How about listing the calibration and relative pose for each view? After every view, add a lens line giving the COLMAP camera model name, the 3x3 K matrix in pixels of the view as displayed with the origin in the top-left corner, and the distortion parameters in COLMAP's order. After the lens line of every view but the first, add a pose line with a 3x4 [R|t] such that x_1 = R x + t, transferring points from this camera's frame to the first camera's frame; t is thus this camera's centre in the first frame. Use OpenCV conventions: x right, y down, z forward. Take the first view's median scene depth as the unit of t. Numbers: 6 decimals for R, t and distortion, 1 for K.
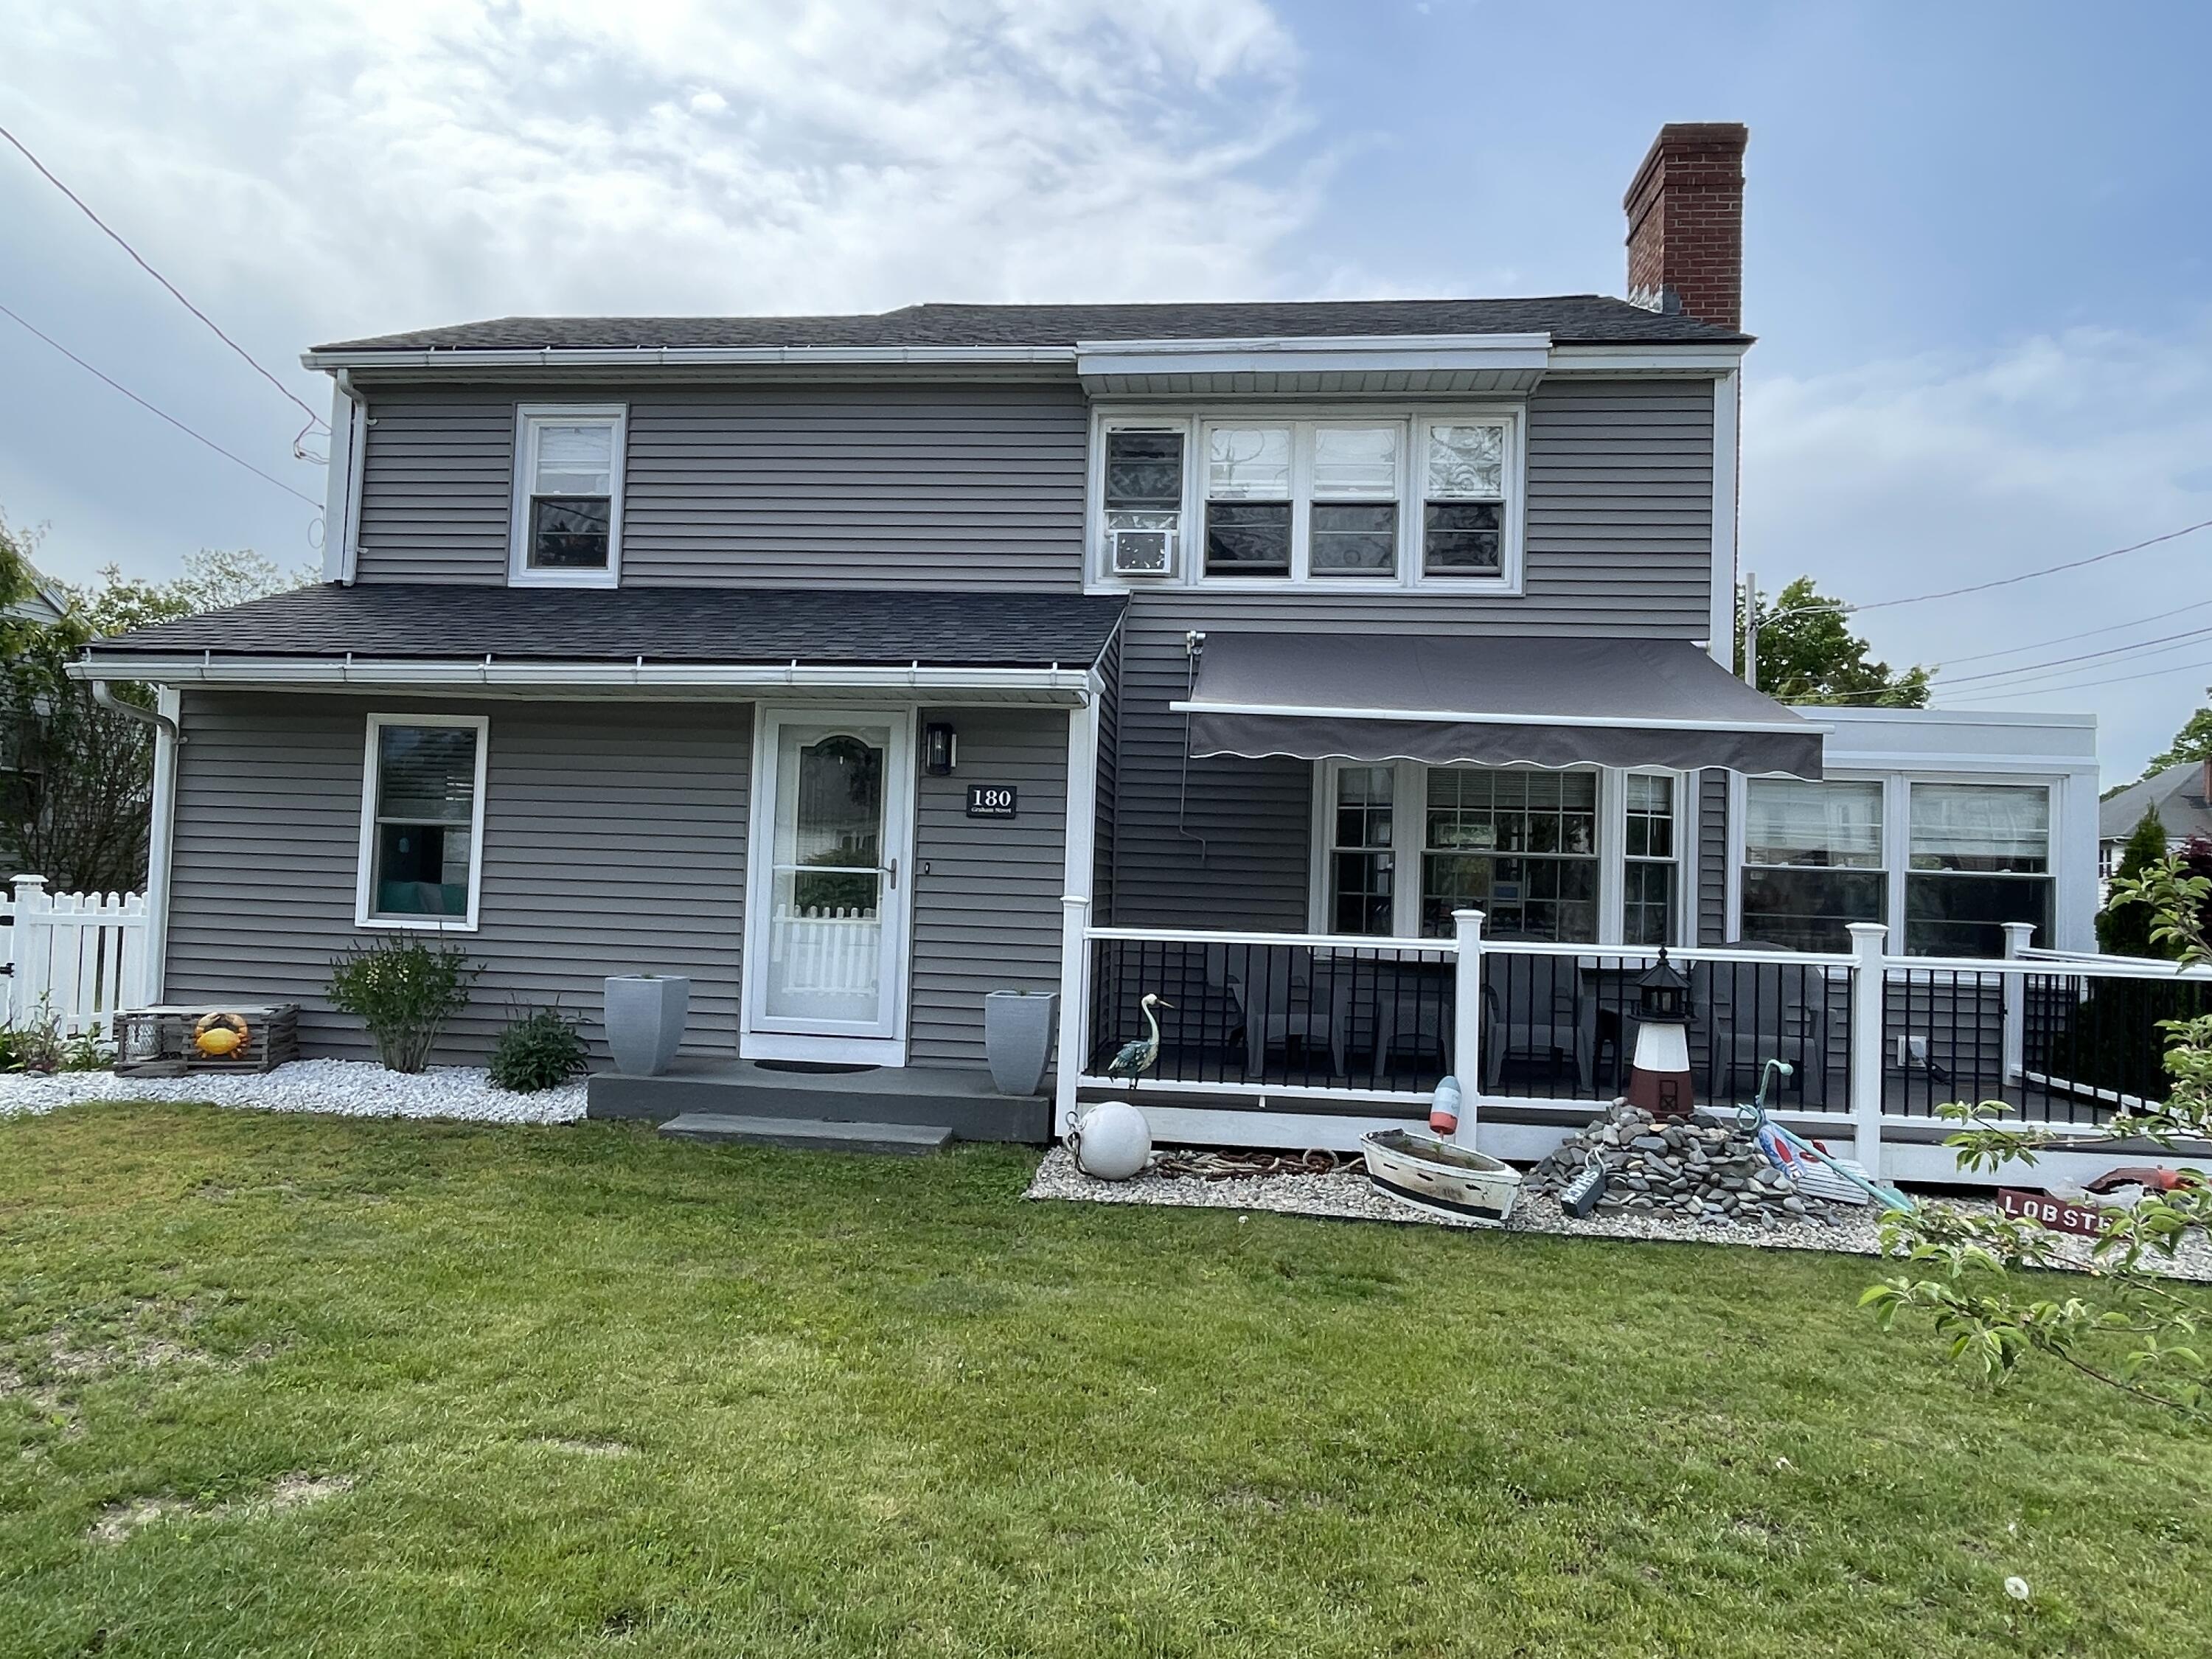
lens RADIAL K [[1370.4, 0, 1106.0], [0, 1370.4, 829.5], [0, 0, 1]] dist [-0.025593, 0.001163]
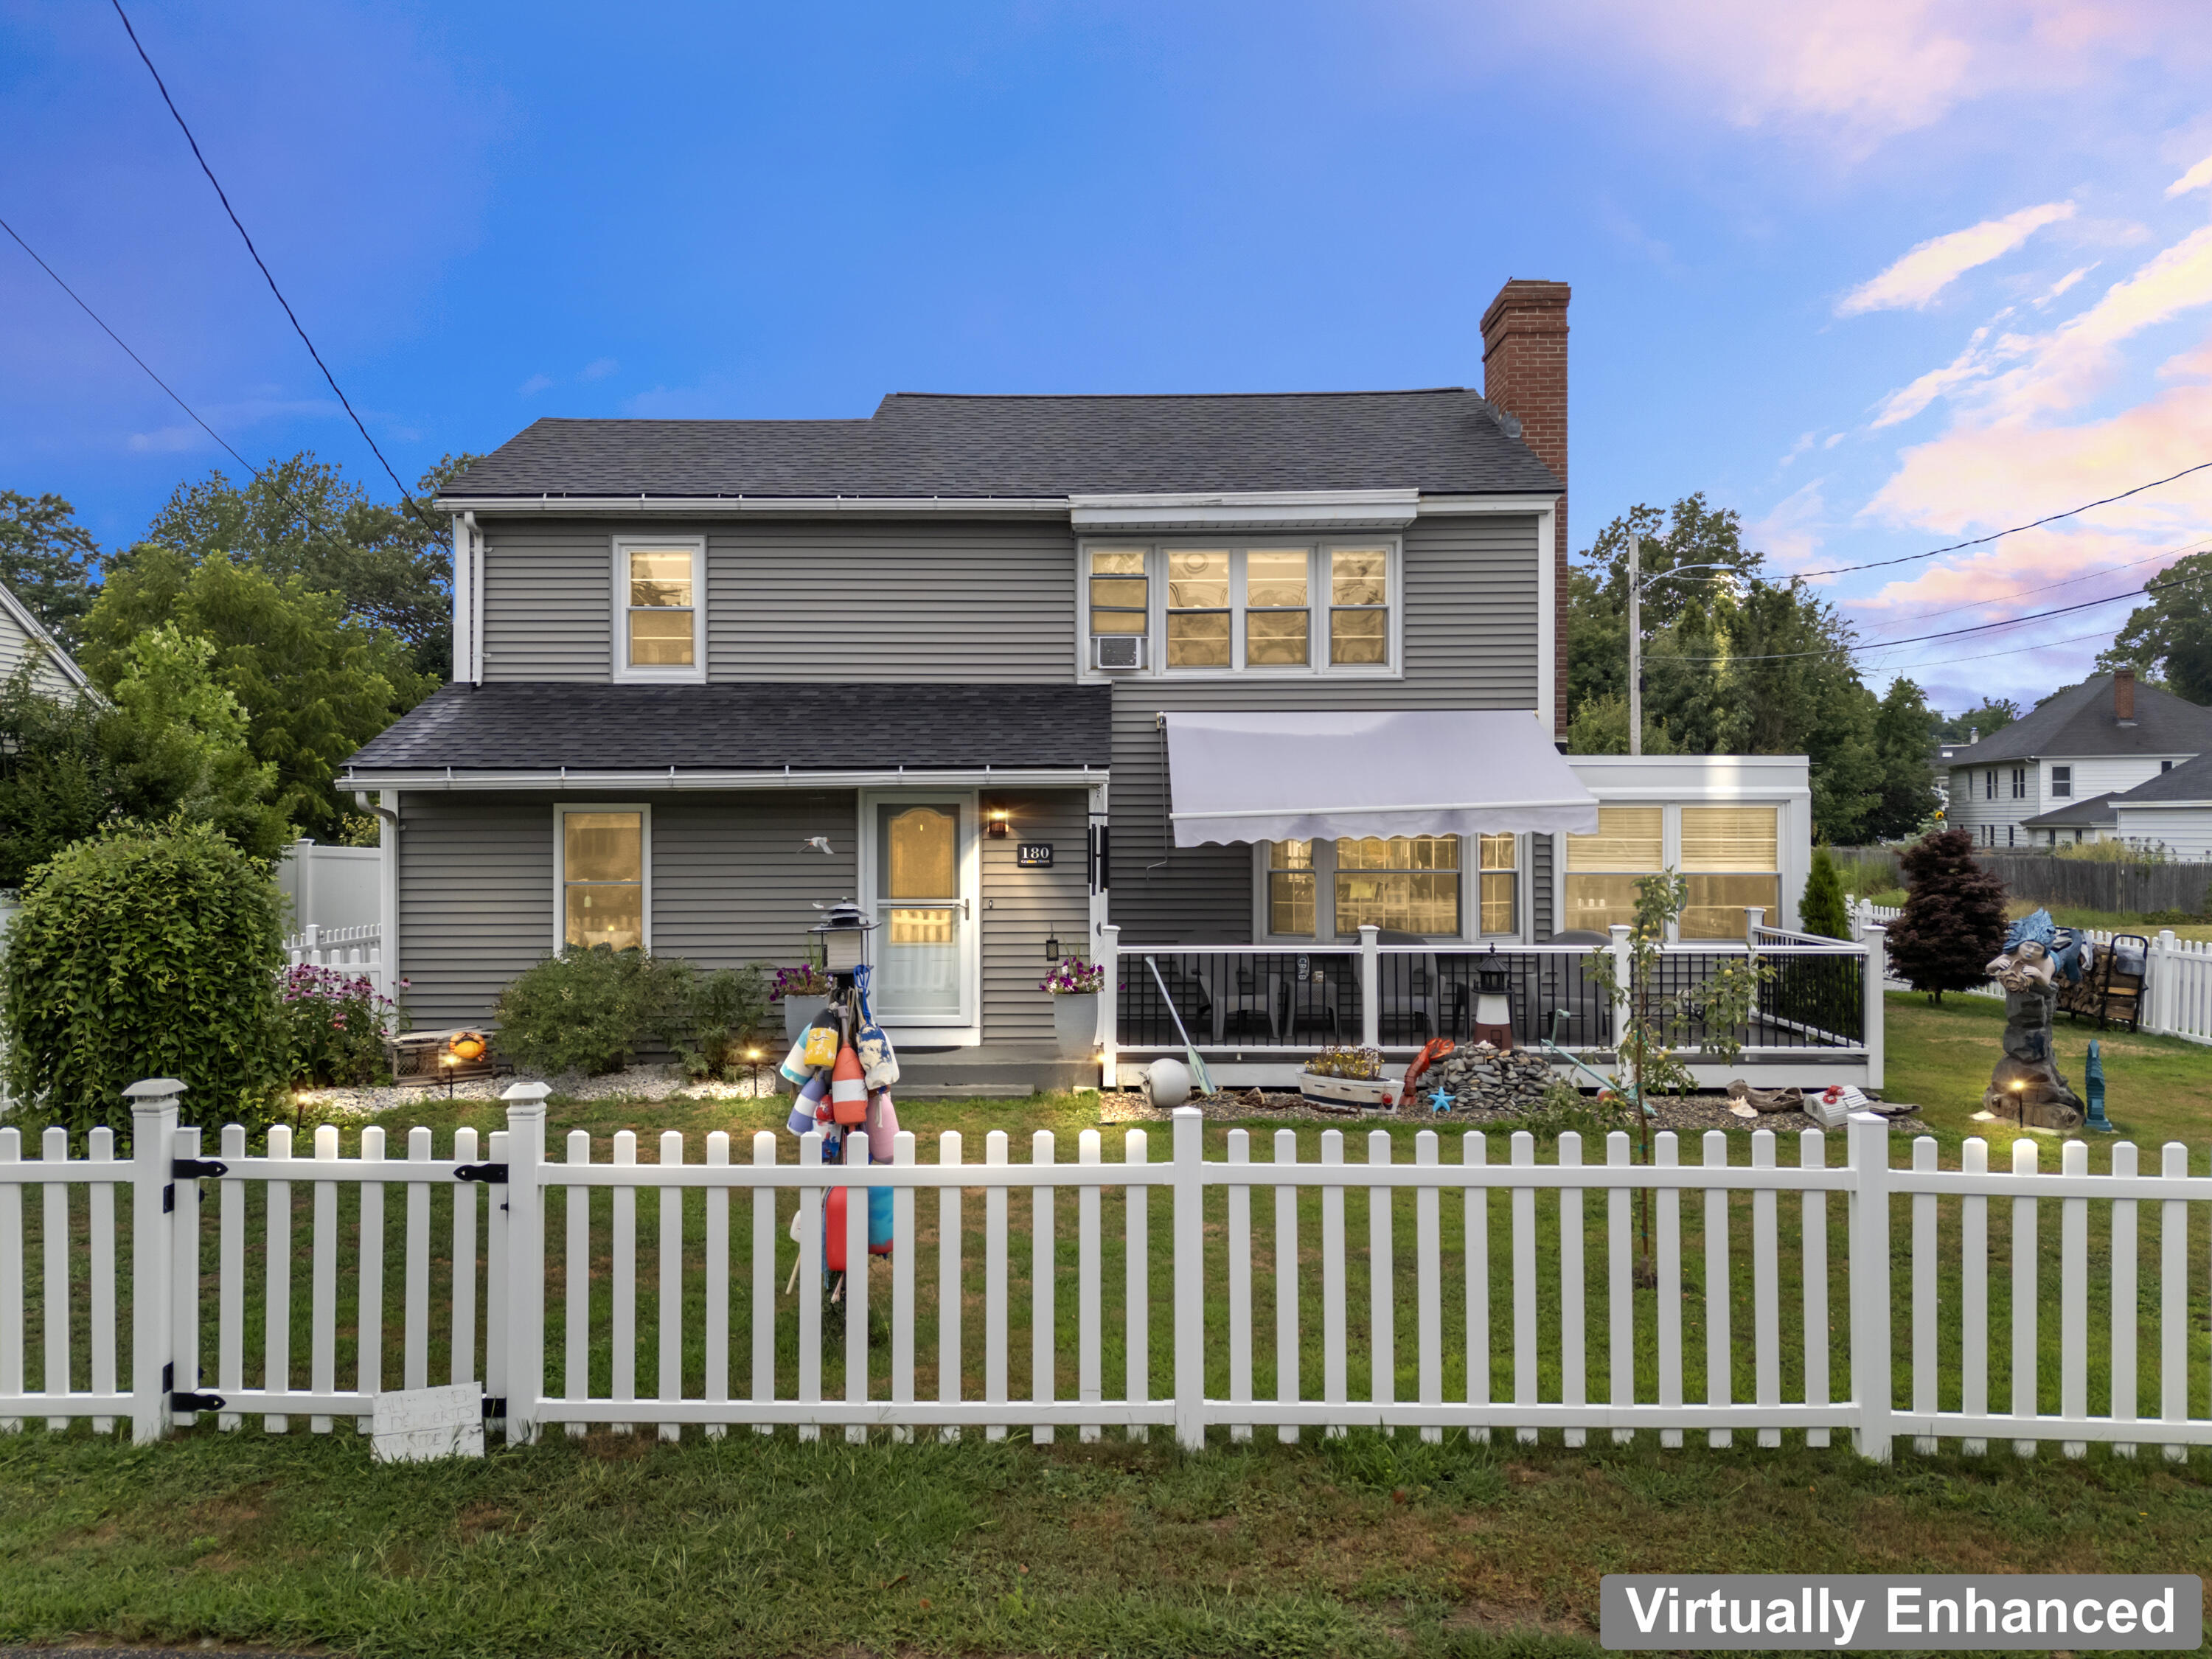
lens RADIAL K [[1617.5, 0, 1097.7], [0, 1617.5, 807.8], [0, 0, 1]] dist [0.040573, 0.000151]
pose [[0.995177, -0.036118, 0.091204, -0.153437], [0.033305, 0.998927, 0.032181, -0.109395], [-0.092269, -0.028988, 0.995312, -0.600198]]
